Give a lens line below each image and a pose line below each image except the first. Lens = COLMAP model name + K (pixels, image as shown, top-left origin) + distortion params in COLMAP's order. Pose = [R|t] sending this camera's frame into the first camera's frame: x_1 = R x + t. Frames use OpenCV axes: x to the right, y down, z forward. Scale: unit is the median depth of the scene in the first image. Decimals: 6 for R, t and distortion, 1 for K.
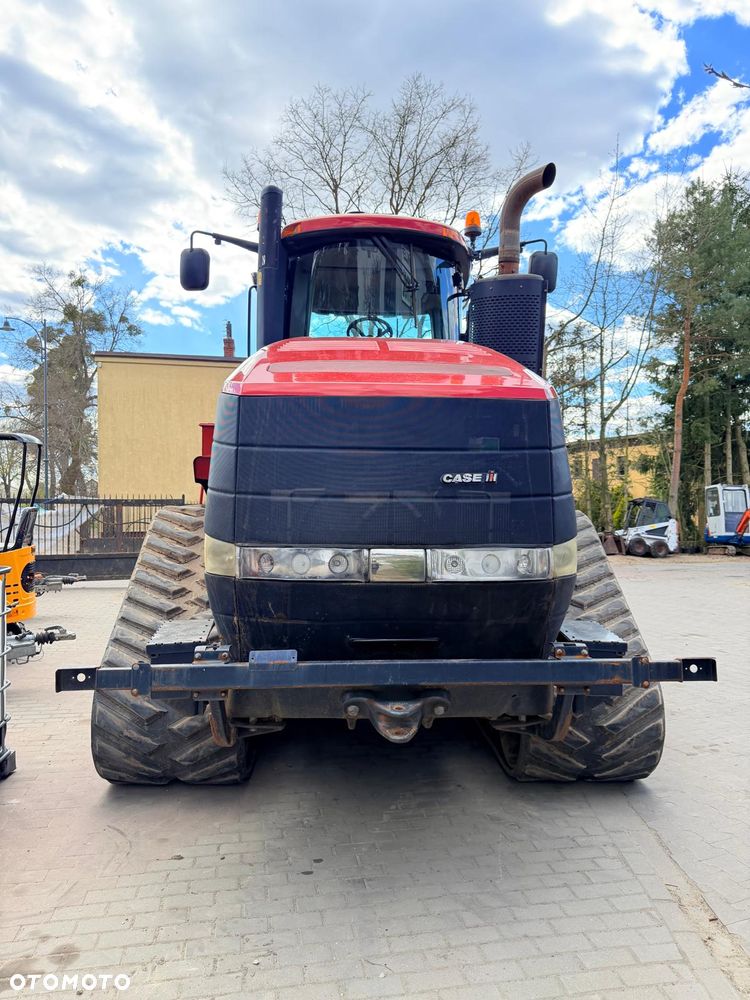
lens RADIAL K [[724.1, 0, 375.6], [0, 724.1, 493.2], [0, 0, 1]] dist [0.034330, -0.039006]
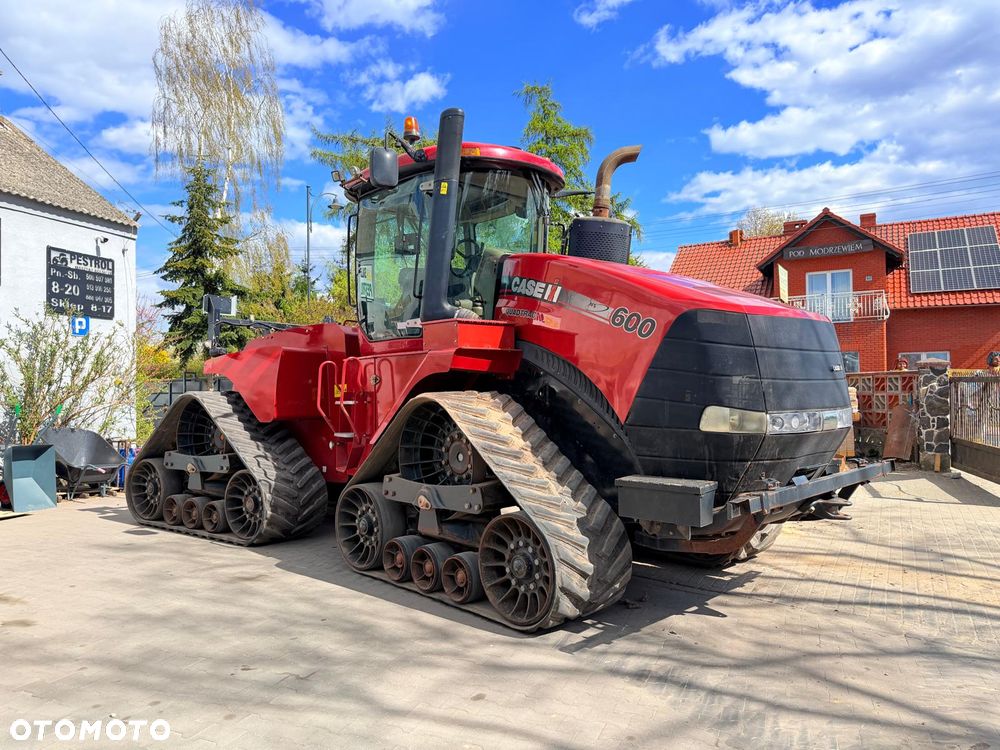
lens RADIAL K [[724.1, 0, 507.7], [0, 724.1, 377.2], [0, 0, 1]] dist [0.034330, -0.039006]
pose [[0.751142, -0.012212, 0.660028, -1.409889], [0.013769, 0.999901, 0.002832, -0.013896], [-0.659997, 0.006961, 0.751236, 0.178884]]
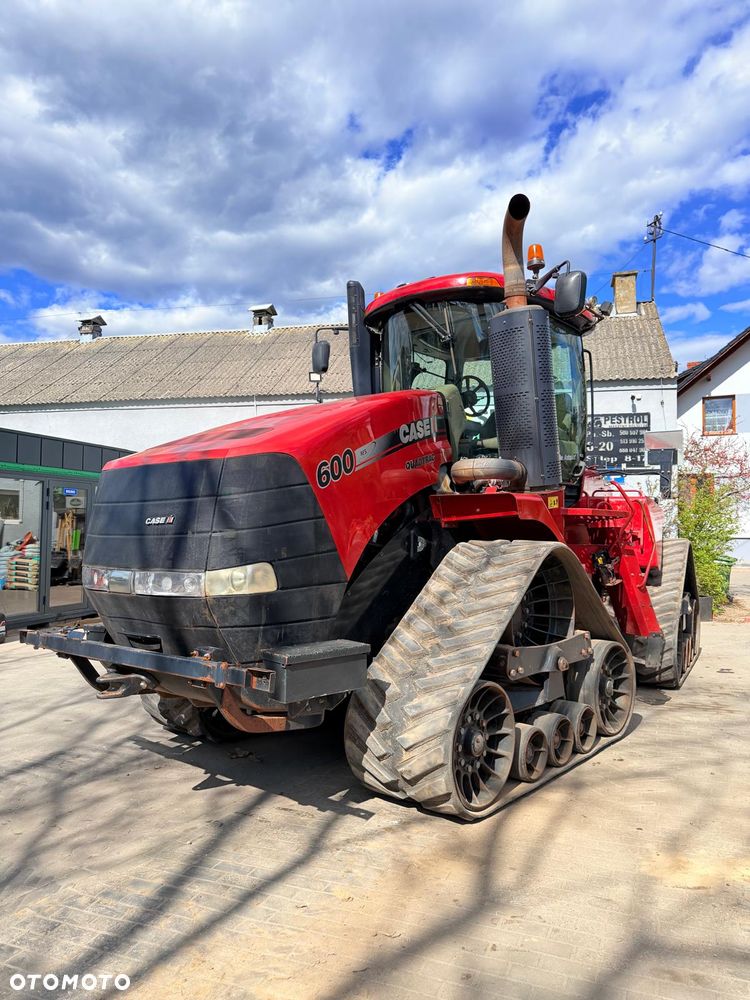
lens RADIAL K [[724.1, 0, 366.0], [0, 724.1, 494.3], [0, 0, 1]] dist [0.034330, -0.039006]
pose [[0.721066, -0.042119, -0.691585, 1.211874], [0.013866, 0.998828, -0.046373, -0.001156], [0.692727, 0.023848, 0.720805, 0.229767]]
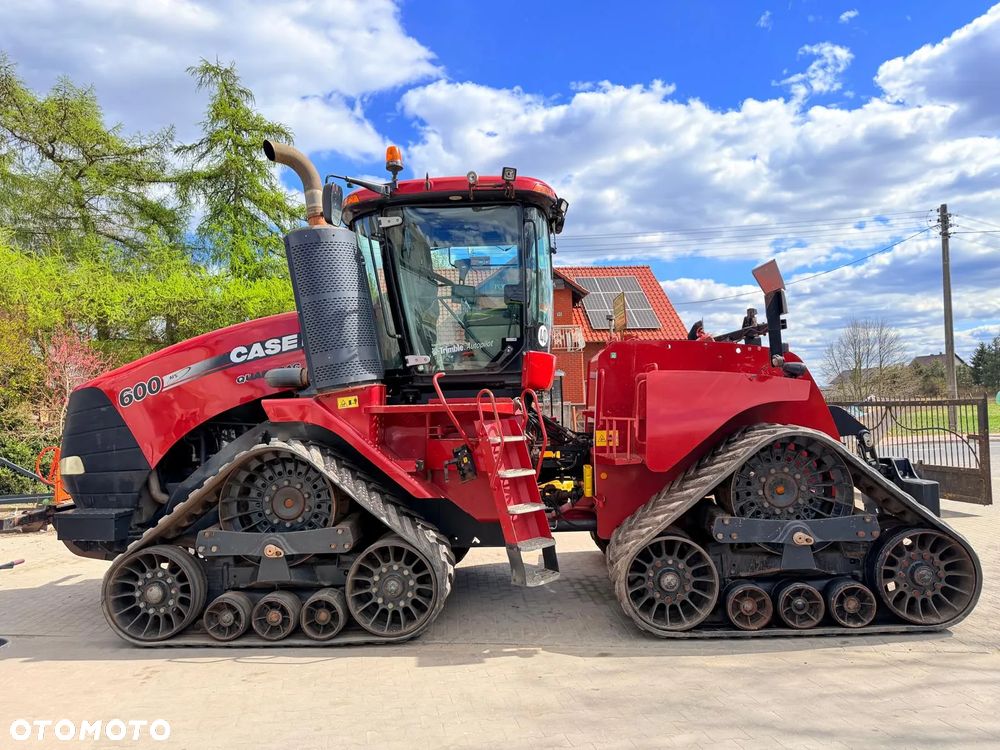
lens RADIAL K [[724.1, 0, 495.5], [0, 724.1, 373.7], [0, 0, 1]] dist [0.034330, -0.039006]
pose [[-0.121241, -0.037247, -0.991924, 2.093540], [0.045469, 0.998038, -0.043034, -0.032952], [0.991581, -0.050320, -0.119310, 2.349486]]
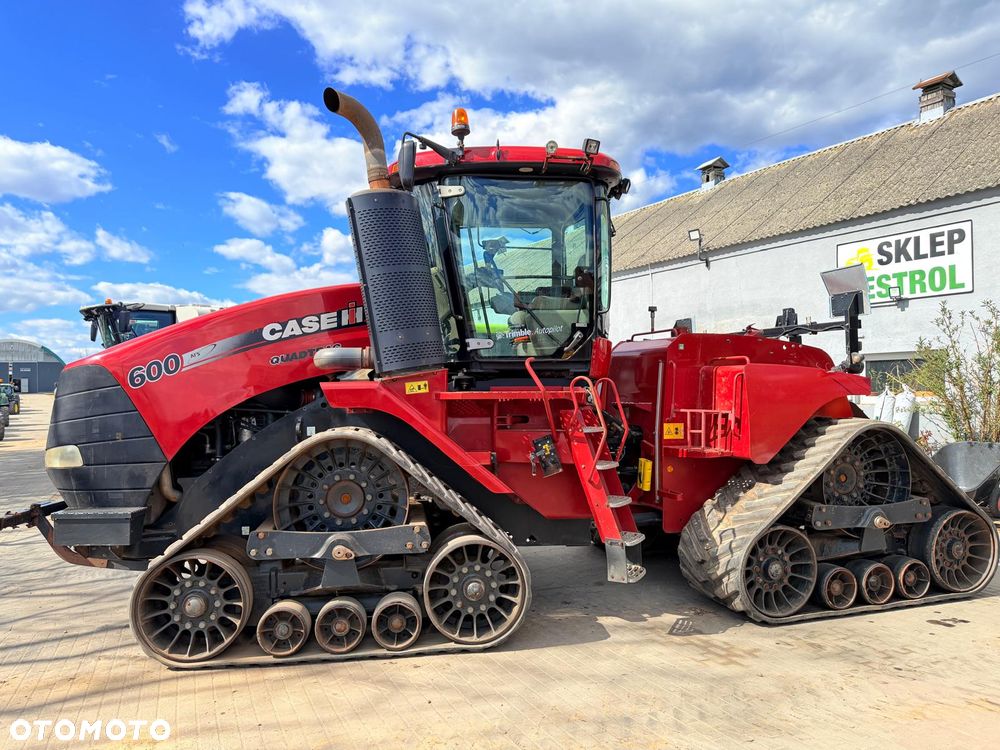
lens RADIAL K [[724.1, 0, 490.7], [0, 724.1, 381.2], [0, 0, 1]] dist [0.034330, -0.039006]
pose [[0.048371, -0.031869, -0.998321, 1.979085], [0.028332, 0.999132, -0.030523, -0.015204], [0.998428, -0.026808, 0.049232, 1.852675]]
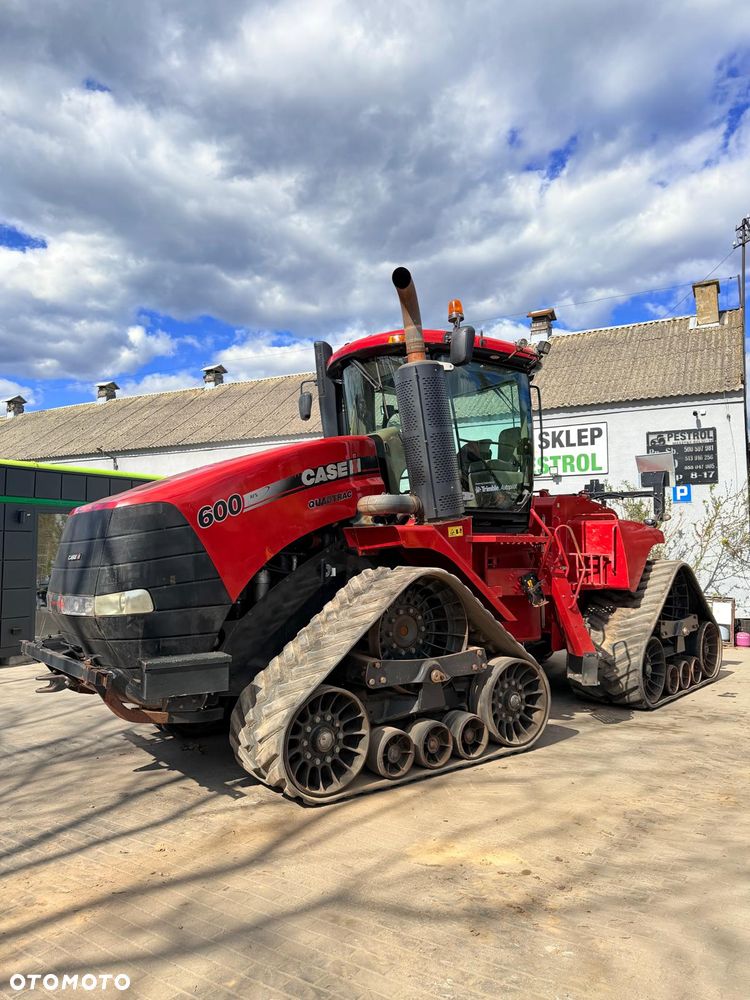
lens RADIAL K [[724.1, 0, 361.6], [0, 724.1, 489.0], [0, 0, 1]] dist [0.034330, -0.039006]
pose [[0.535703, -0.089614, -0.839638, 1.818290], [0.030229, 0.995751, -0.086988, -0.008862], [0.843865, 0.021218, 0.536135, 0.540816]]
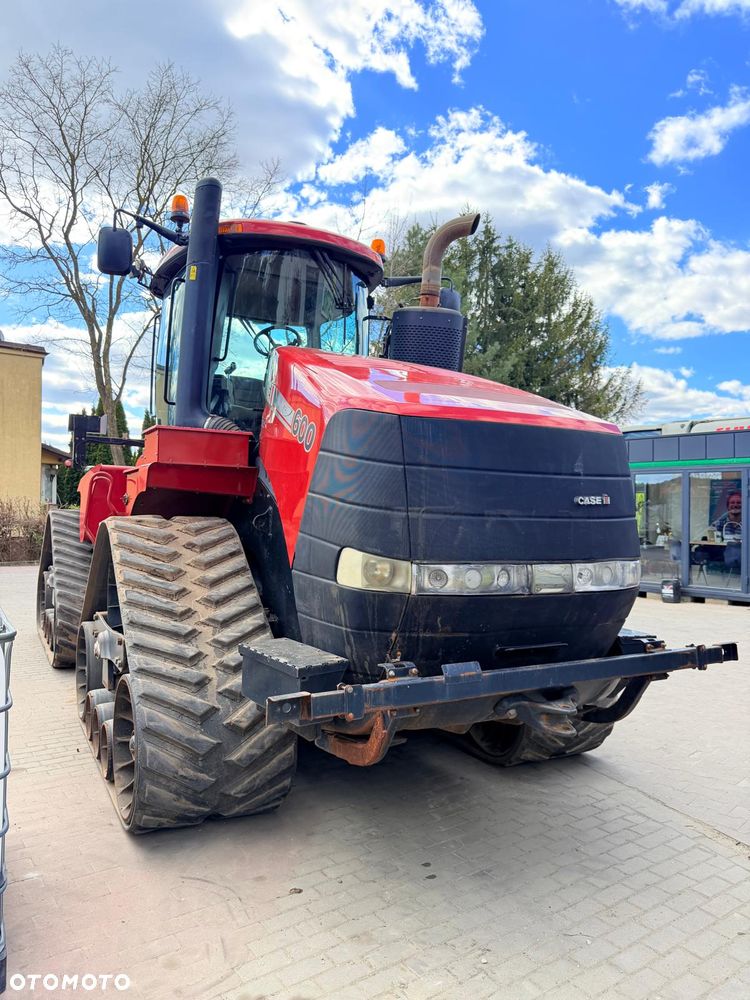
lens RADIAL K [[724.1, 0, 378.6], [0, 724.1, 494.0], [0, 0, 1]] dist [0.034330, -0.039006]
pose [[0.900980, 0.020496, 0.433376, -0.592605], [-0.018152, 0.999790, -0.009547, -0.012314], [-0.433480, 0.000735, 0.901163, 0.092406]]
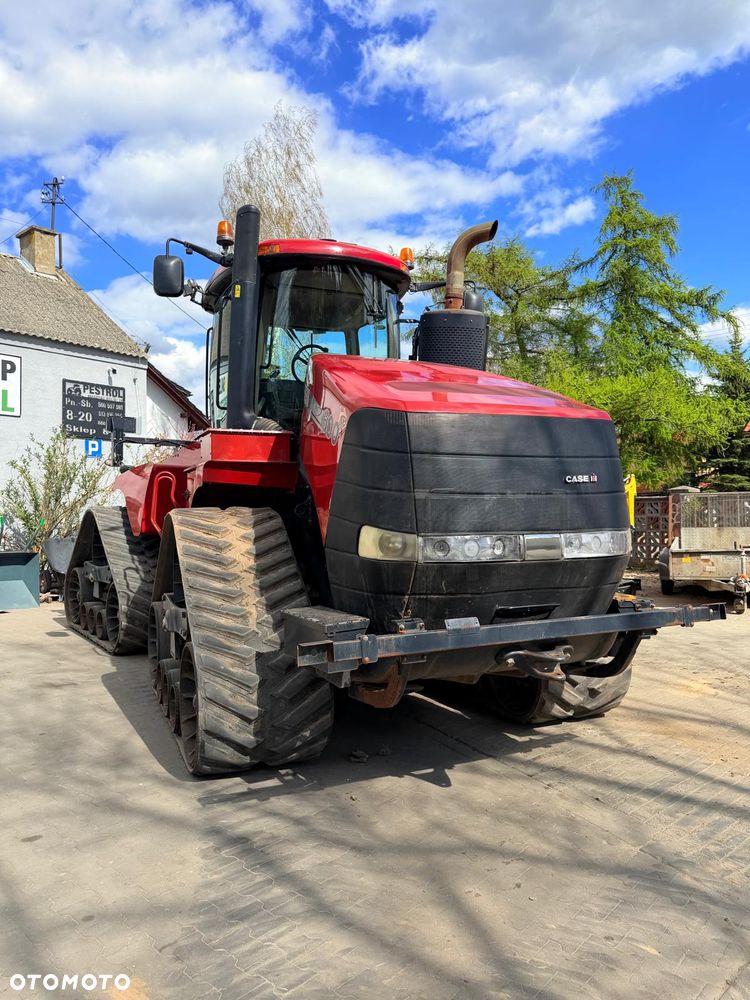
lens RADIAL K [[724.1, 0, 383.5], [0, 724.1, 502.5], [0, 0, 1]] dist [0.034330, -0.039006]
pose [[0.931397, -0.013312, 0.363761, -0.599932], [0.011622, 0.999909, 0.006835, 0.007353], [-0.363819, -0.002139, 0.931467, -0.088915]]
